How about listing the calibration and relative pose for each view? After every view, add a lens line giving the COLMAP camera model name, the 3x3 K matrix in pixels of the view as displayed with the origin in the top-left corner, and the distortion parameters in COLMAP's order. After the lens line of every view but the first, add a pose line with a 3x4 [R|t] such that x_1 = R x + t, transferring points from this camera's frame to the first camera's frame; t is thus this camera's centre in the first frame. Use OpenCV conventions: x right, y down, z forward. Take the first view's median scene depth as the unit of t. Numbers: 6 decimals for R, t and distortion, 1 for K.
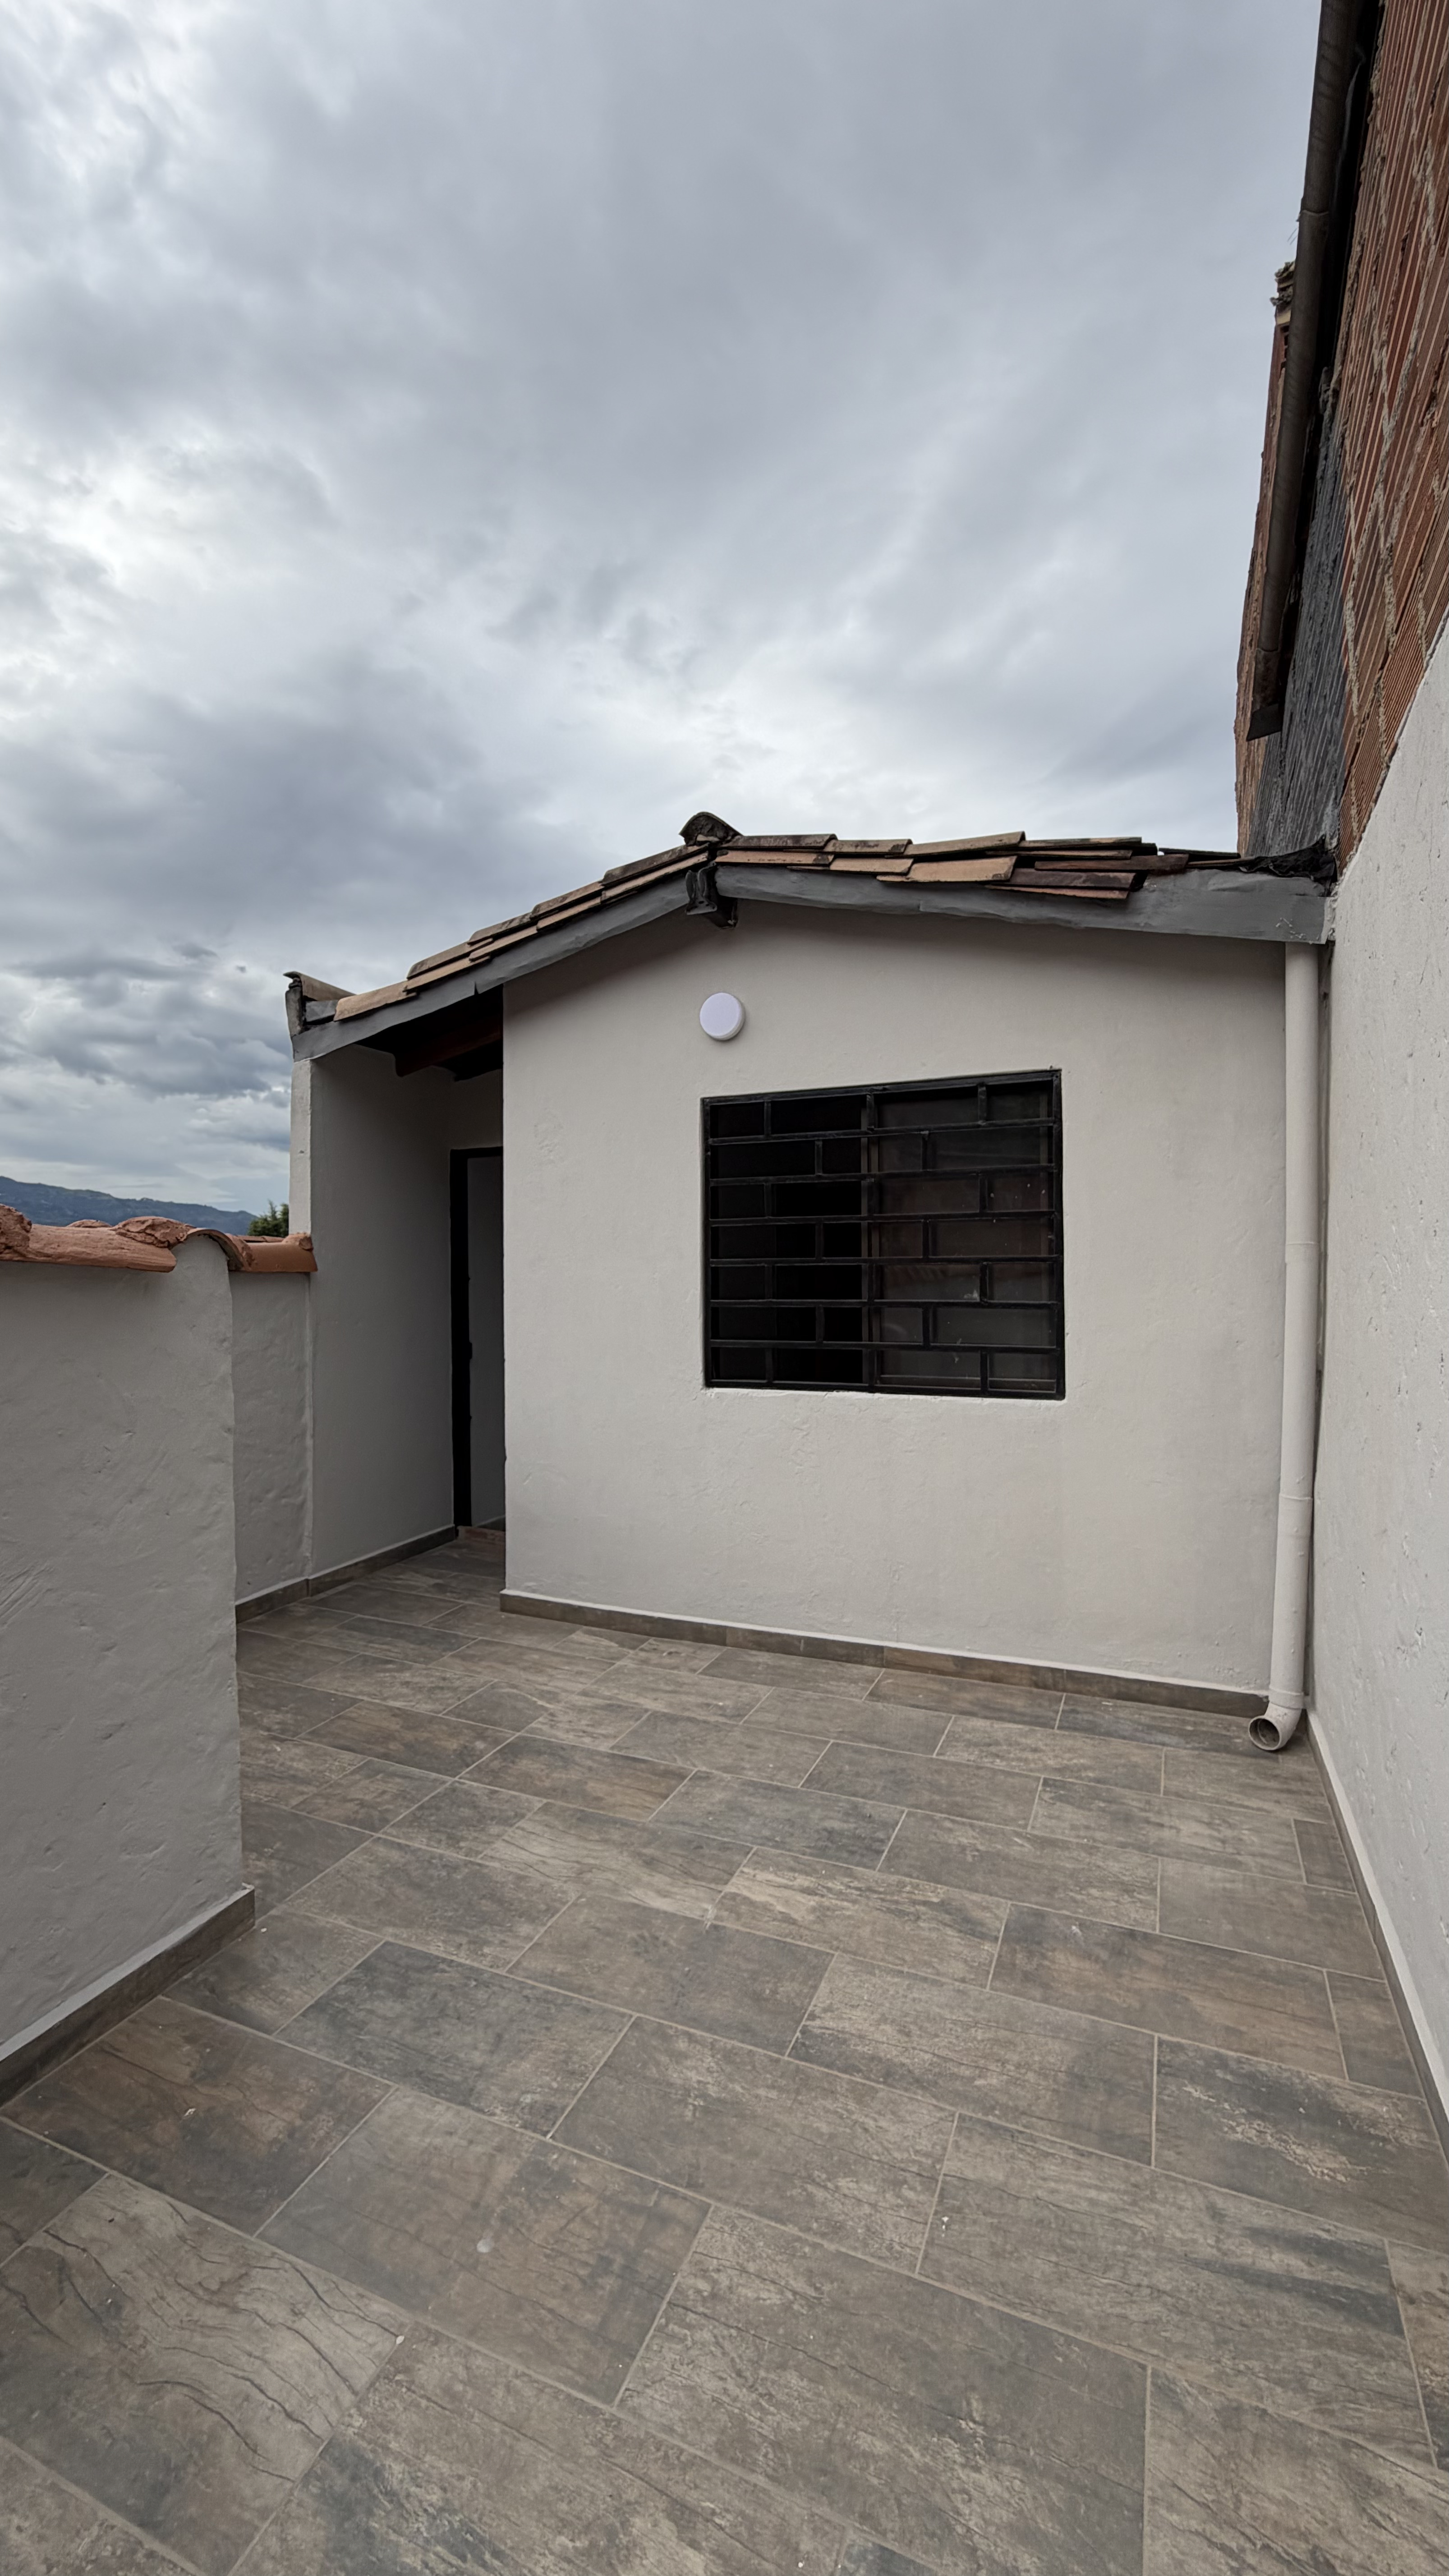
lens RADIAL K [[1030.1, 0, 724.1], [0, 1030.1, 1279.2], [0, 0, 1]] dist [0.000480, 0.000114]
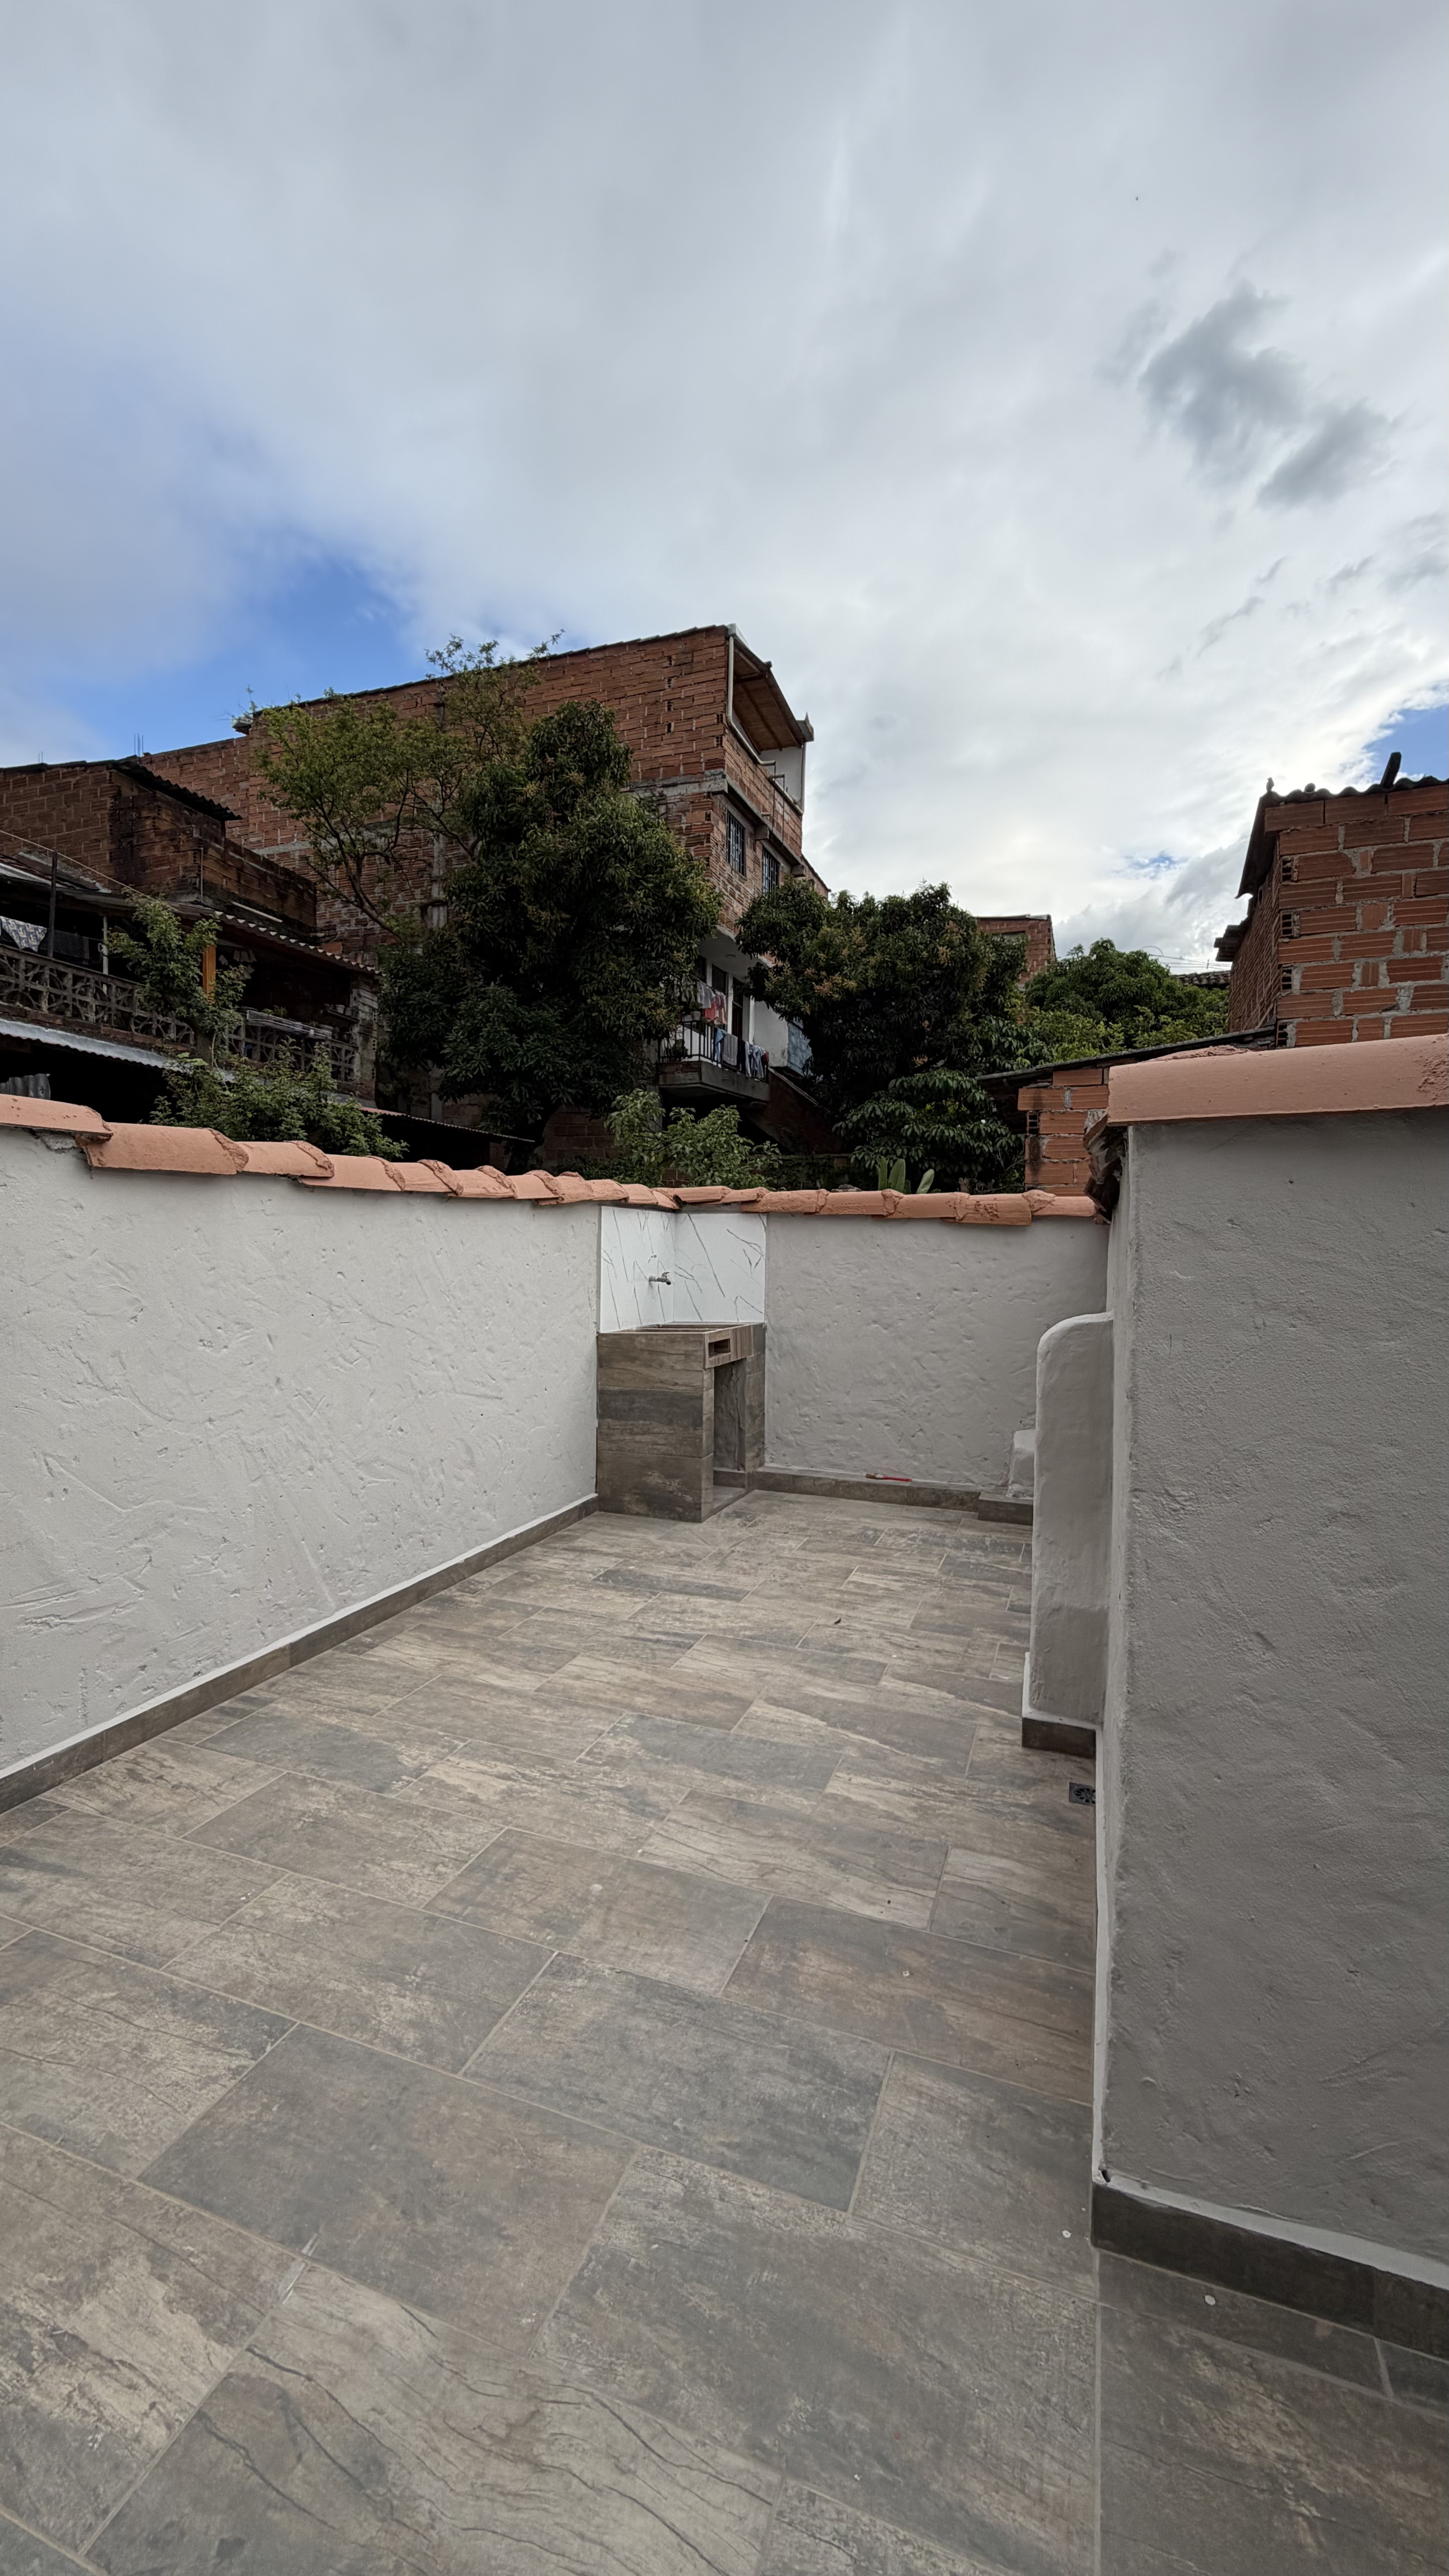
lens RADIAL K [[1030.1, 0, 724.1], [0, 1030.1, 1279.2], [0, 0, 1]] dist [0.000480, 0.000114]
pose [[-0.998286, -0.003041, -0.058446, -0.216620], [-0.004316, 0.999755, 0.021691, 0.068441], [0.058366, 0.021906, -0.998055, 1.598827]]
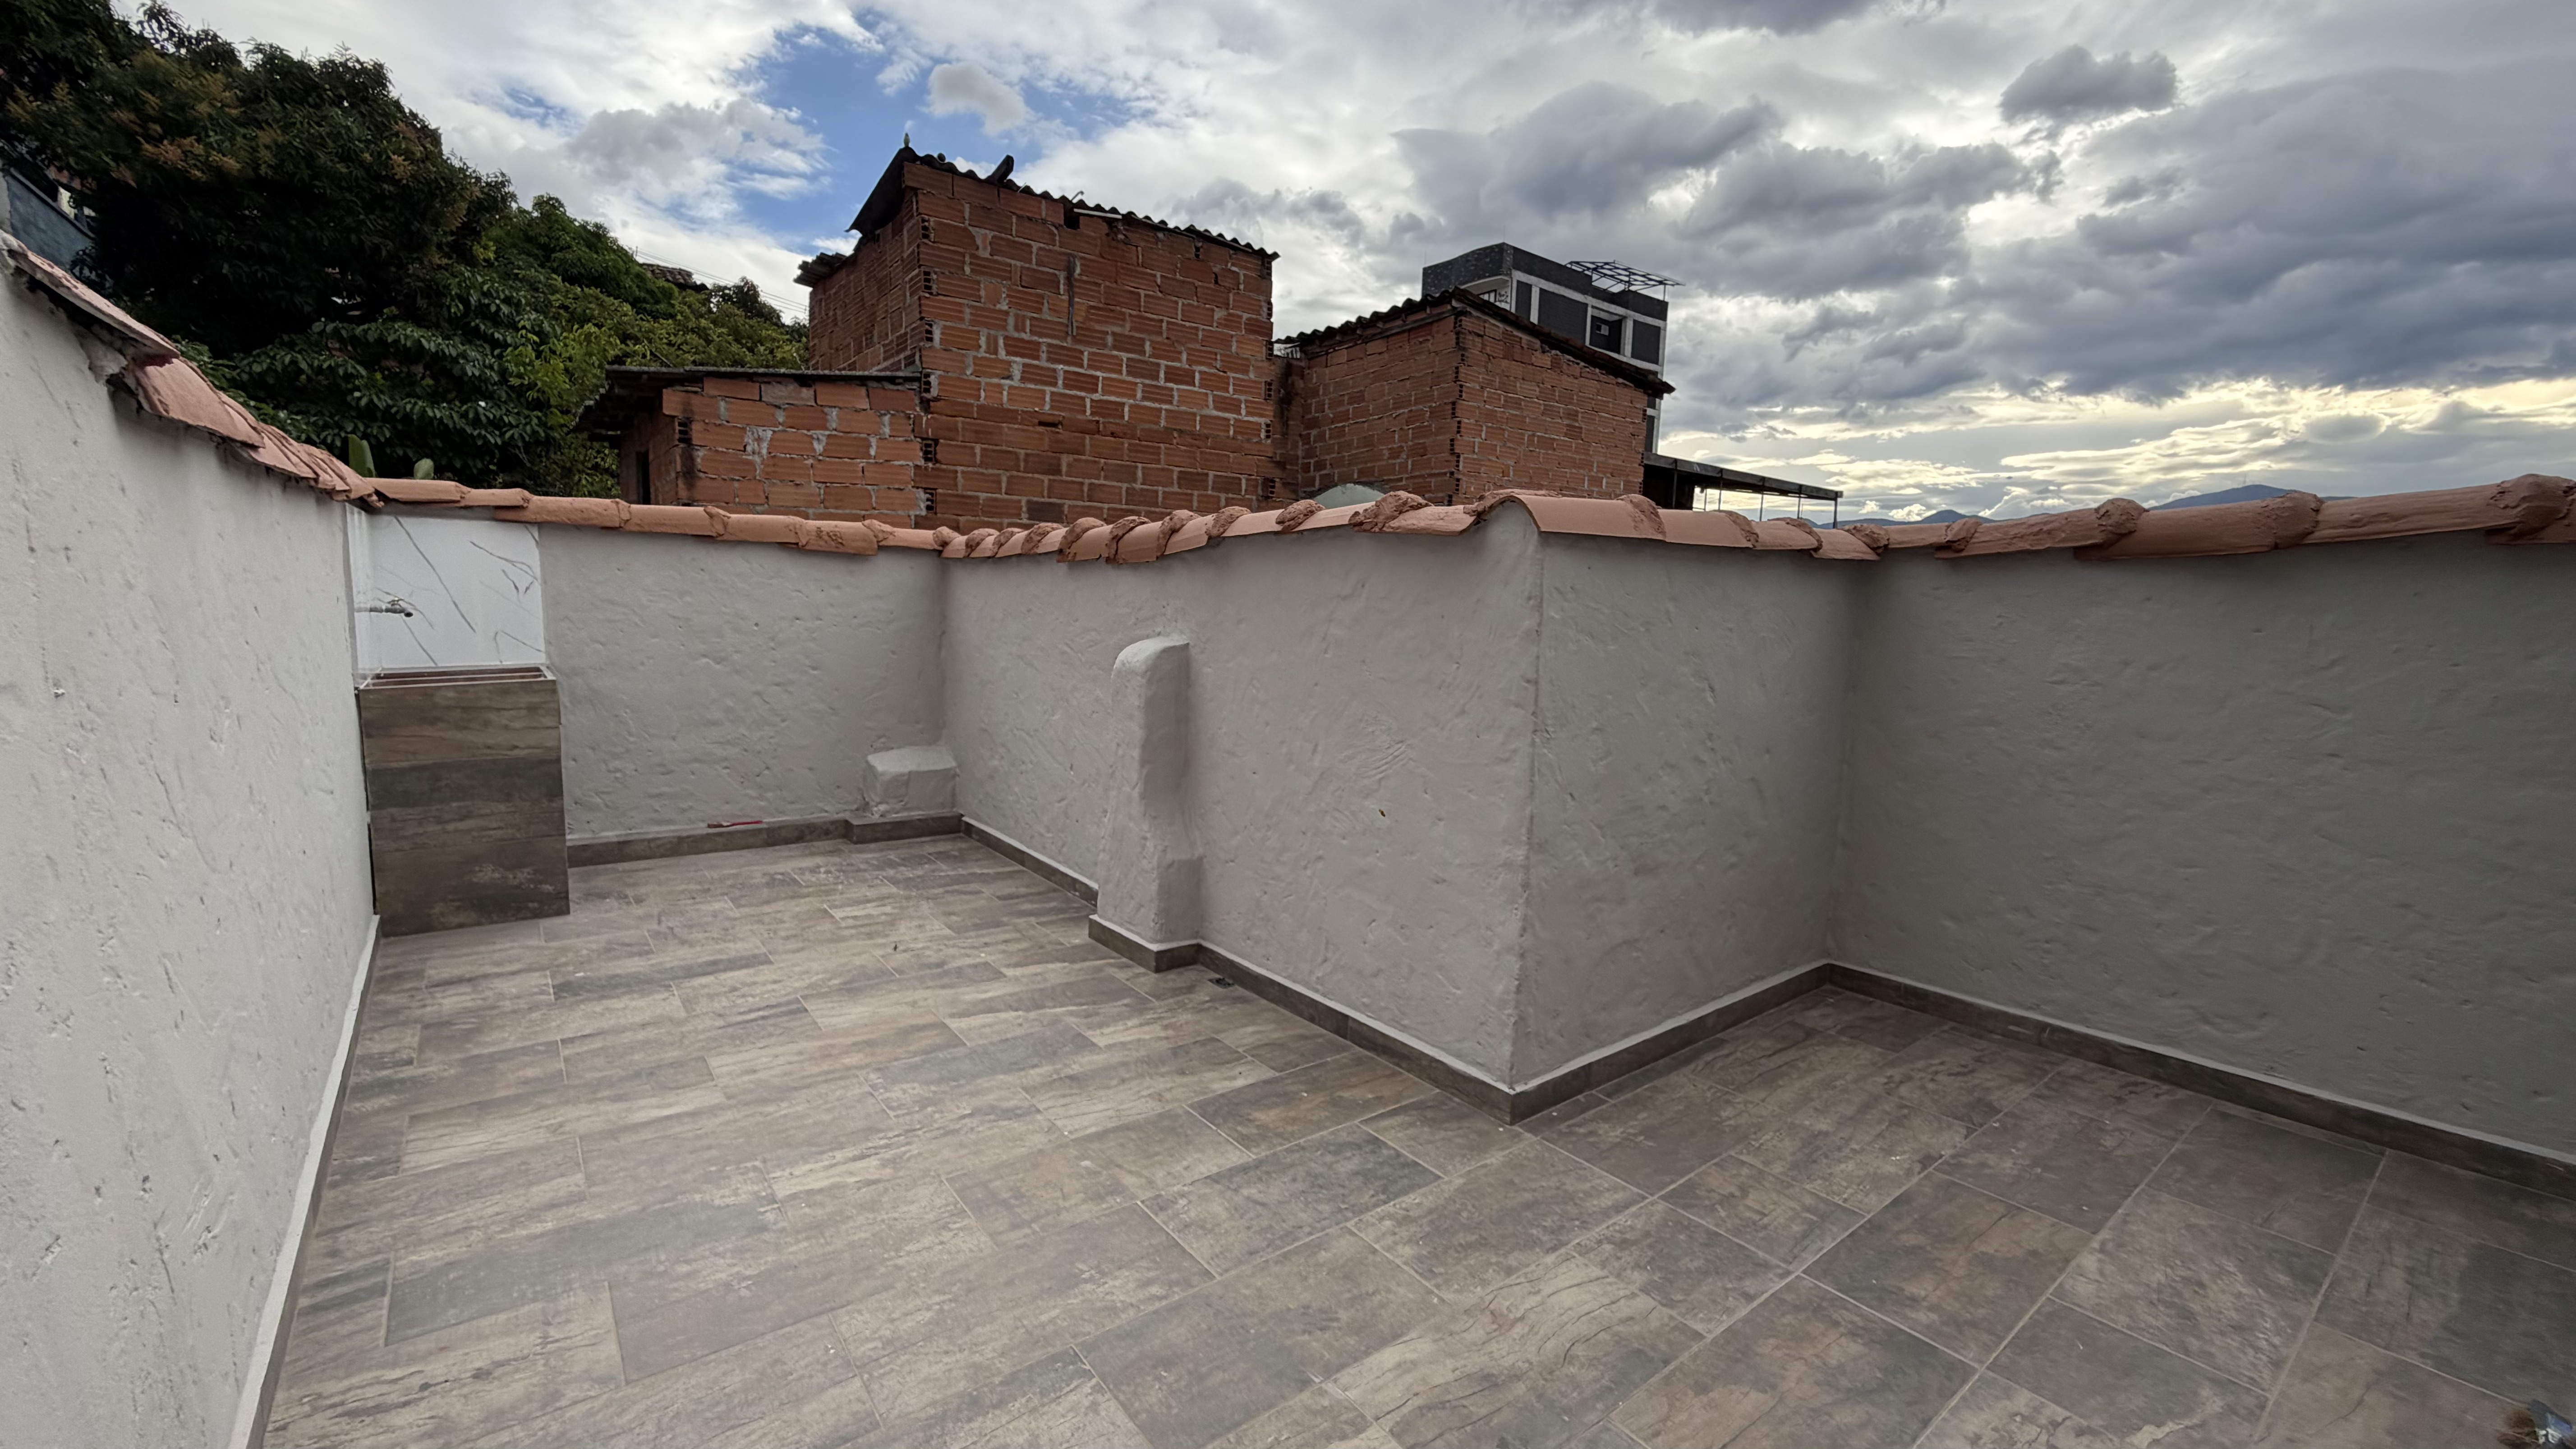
lens RADIAL K [[1028.5, 0, 1280.7], [0, 1028.5, 728.5], [0, 0, 1]] dist [0.000807, -0.000160]
pose [[-0.484495, 0.103659, -0.868630, 0.604422], [-0.022372, 0.991162, 0.130760, 0.061095], [0.874508, 0.082785, -0.477894, 1.310973]]
